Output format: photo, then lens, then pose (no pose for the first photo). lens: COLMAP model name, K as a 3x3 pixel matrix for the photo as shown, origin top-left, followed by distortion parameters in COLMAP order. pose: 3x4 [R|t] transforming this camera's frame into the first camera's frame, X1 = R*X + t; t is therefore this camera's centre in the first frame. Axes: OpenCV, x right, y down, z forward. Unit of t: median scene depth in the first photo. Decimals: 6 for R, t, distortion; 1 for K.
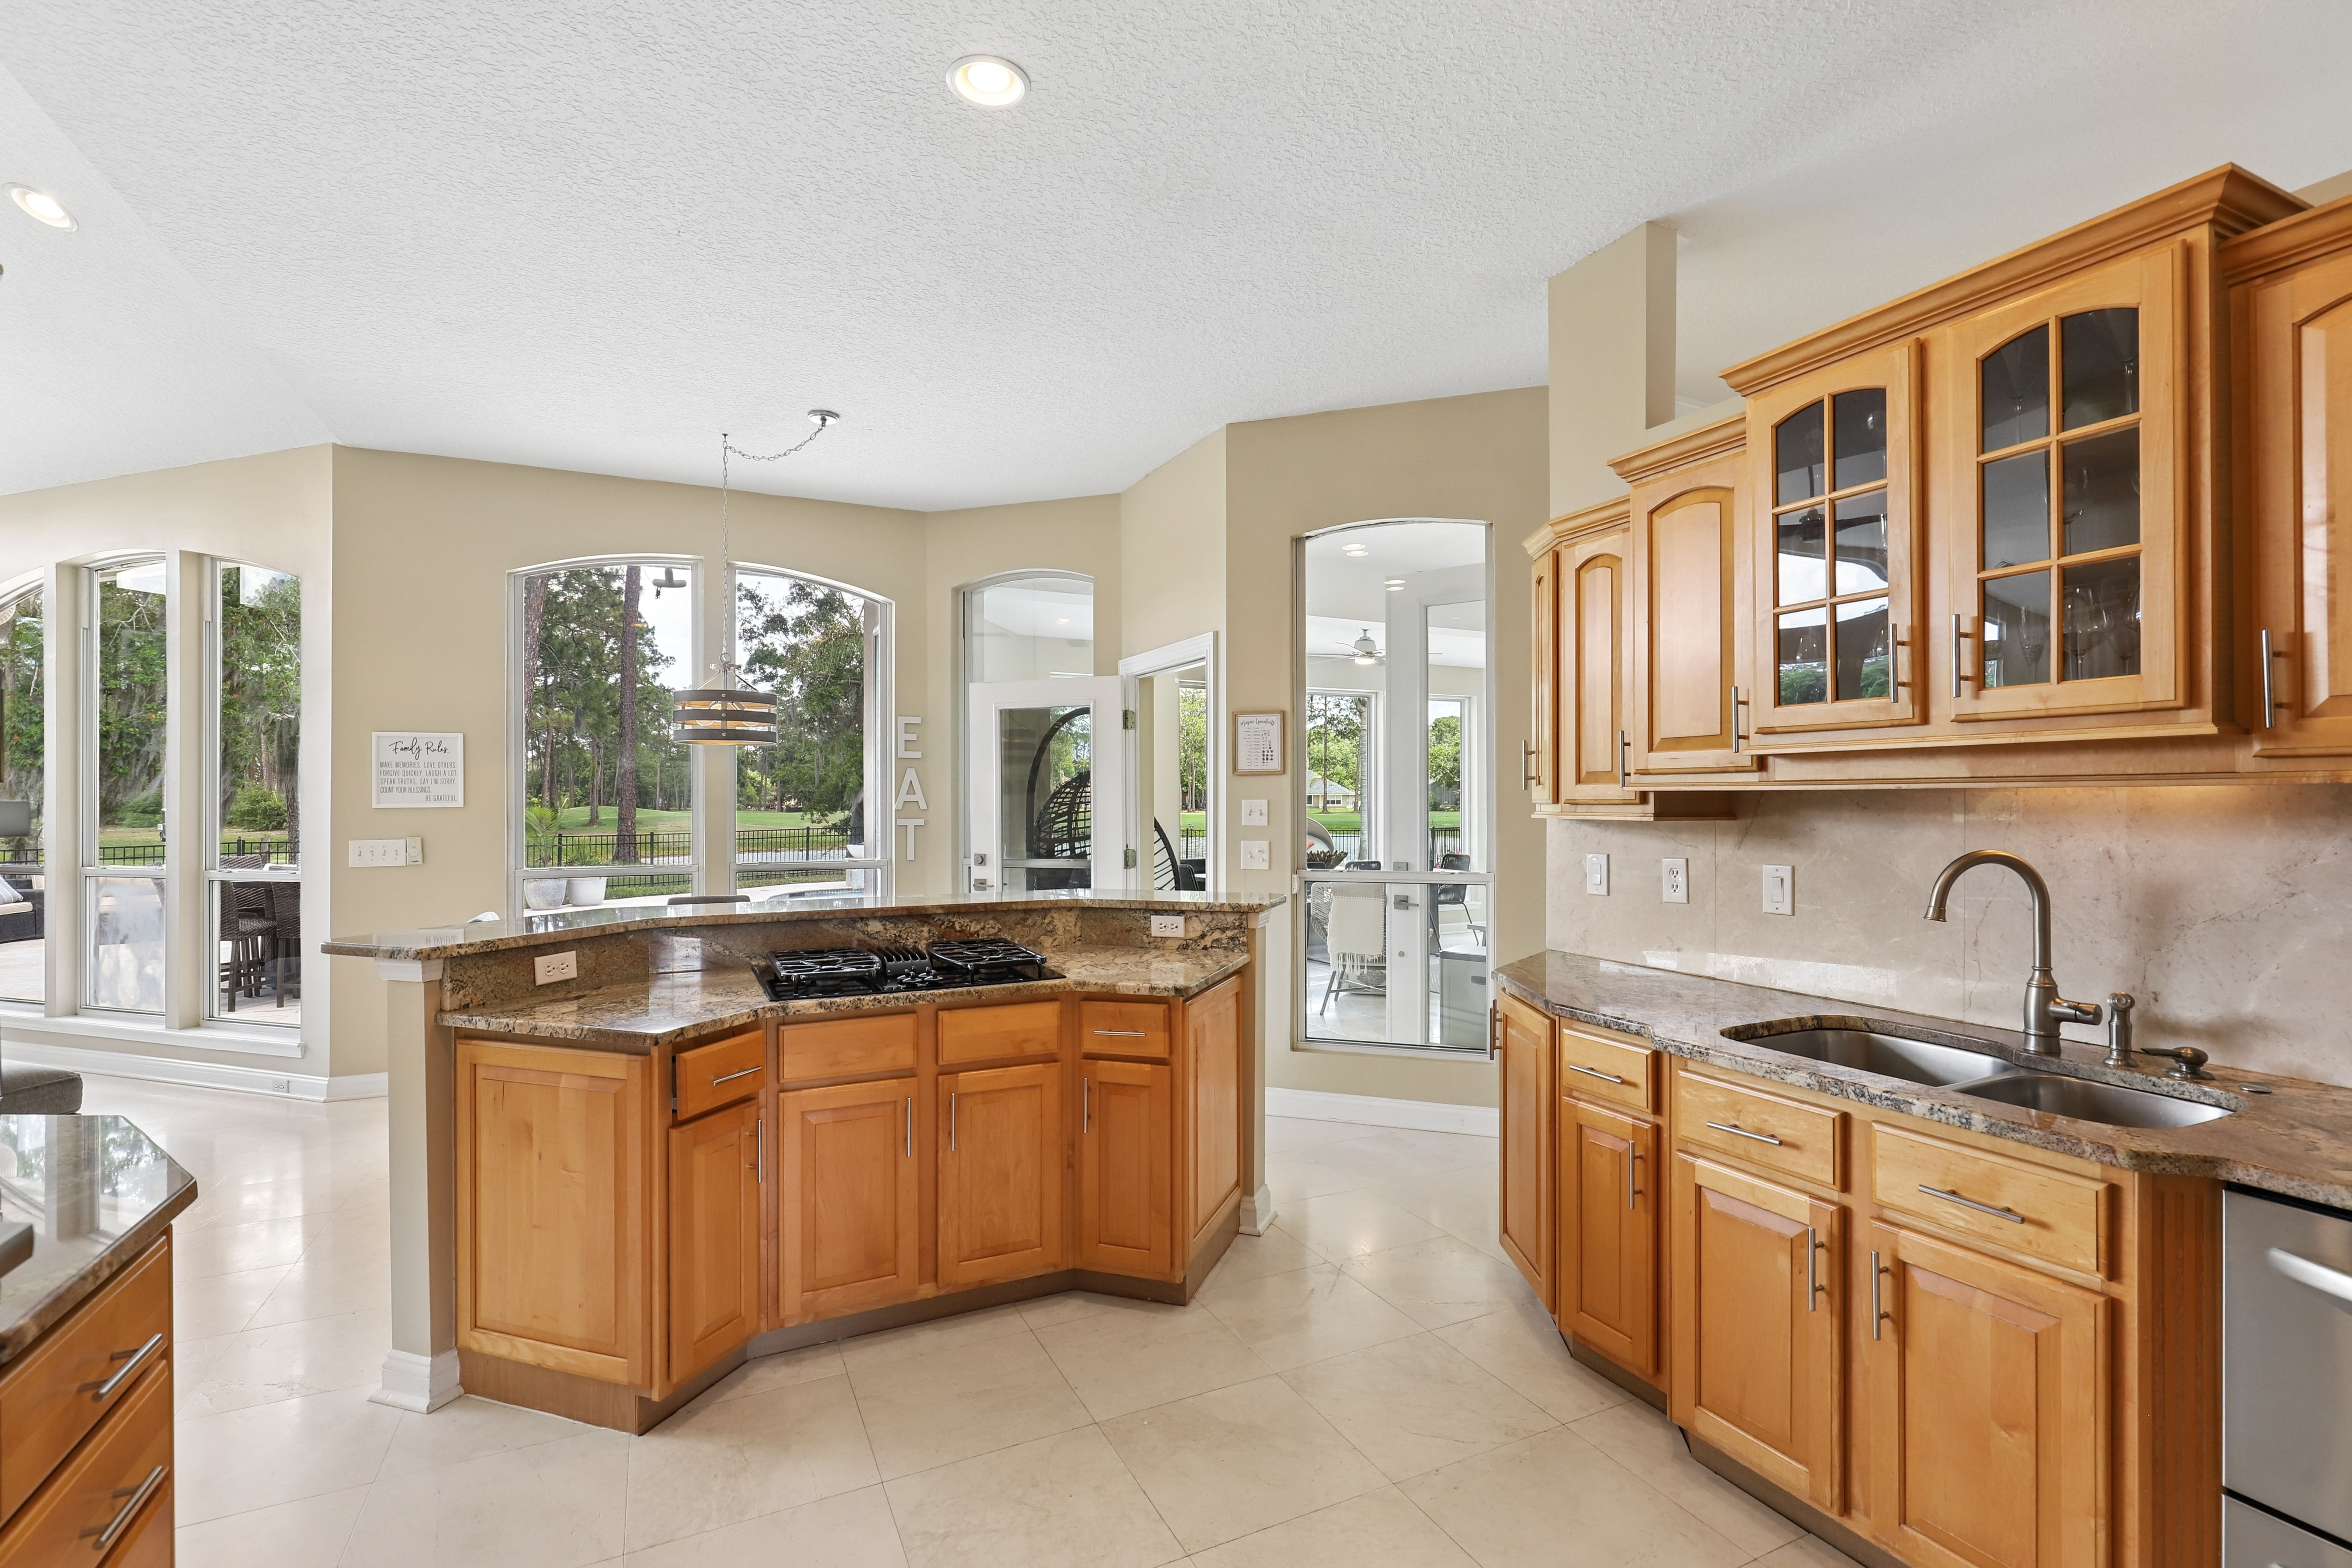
lens RADIAL K [[1066.2, 0, 1160.8], [0, 1066.2, 790.9], [0, 0, 1]] dist [0.002377, -0.001613]
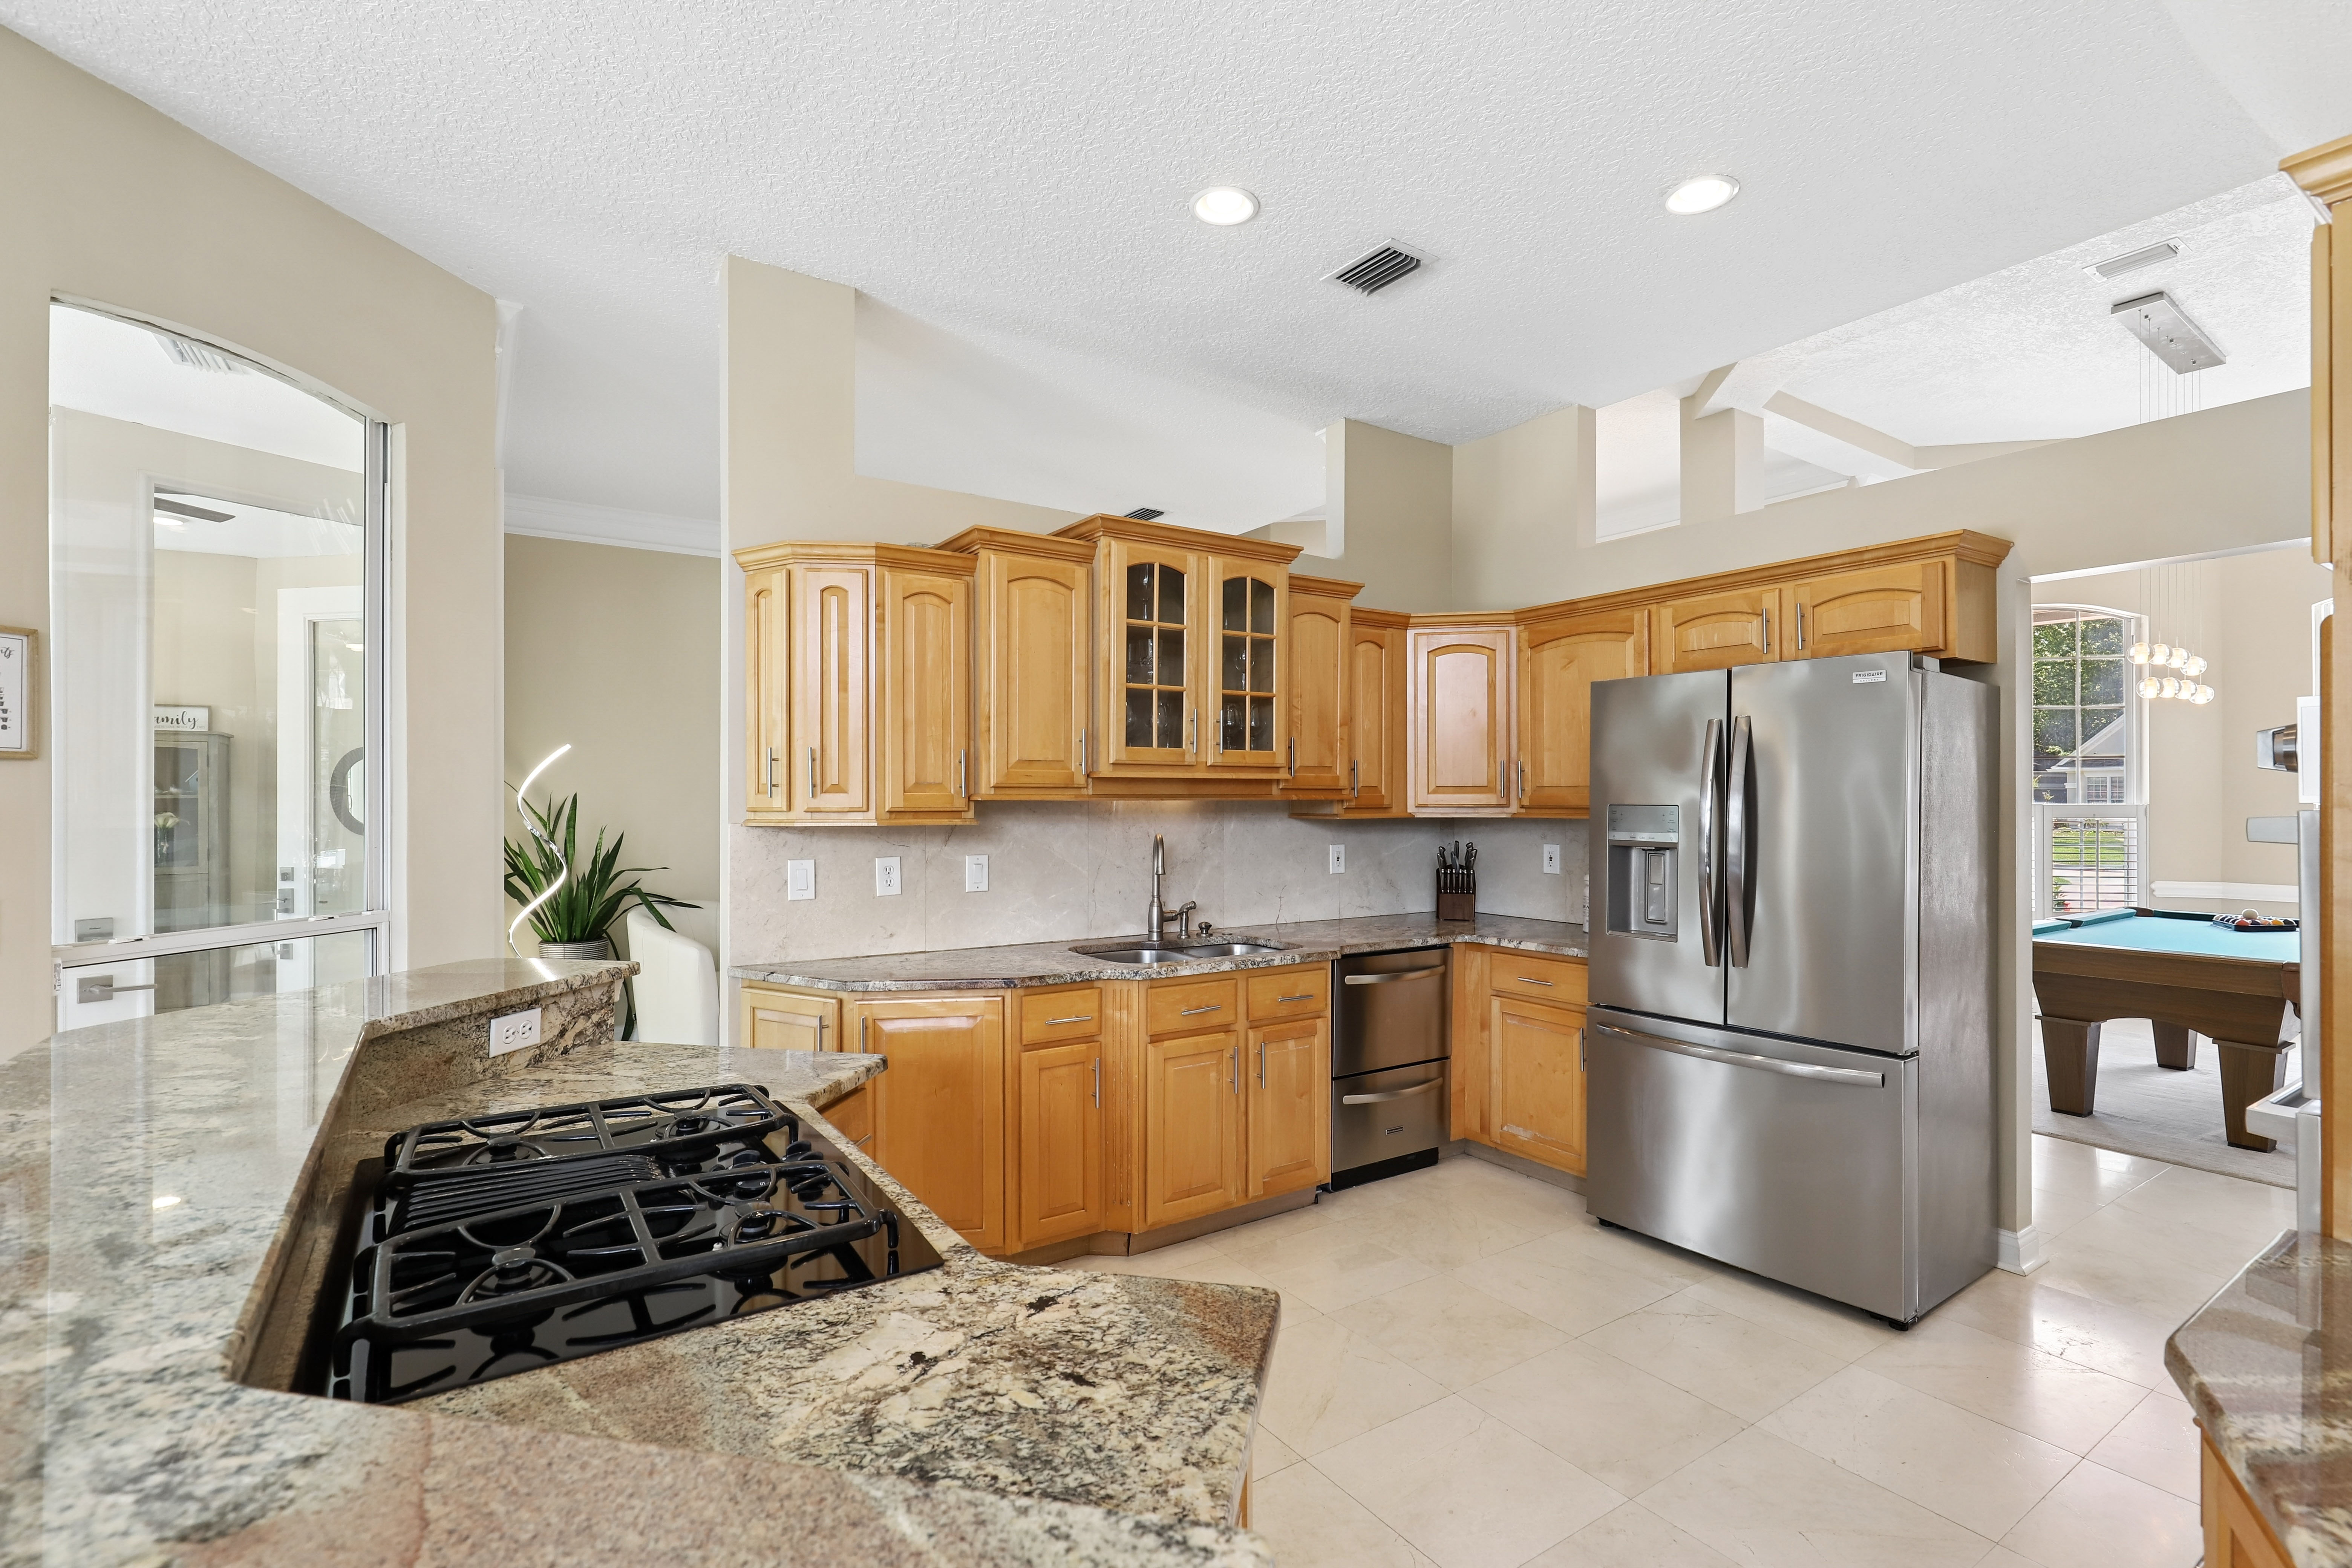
lens RADIAL K [[1066.2, 0, 1199.4], [0, 1066.2, 797.9], [0, 0, 1]] dist [0.002377, -0.001613]
pose [[-0.158096, 0.004829, 0.987412, -0.739915], [-0.005536, 0.999968, -0.005777, 0.002567], [-0.987408, -0.006379, -0.158064, 0.867238]]
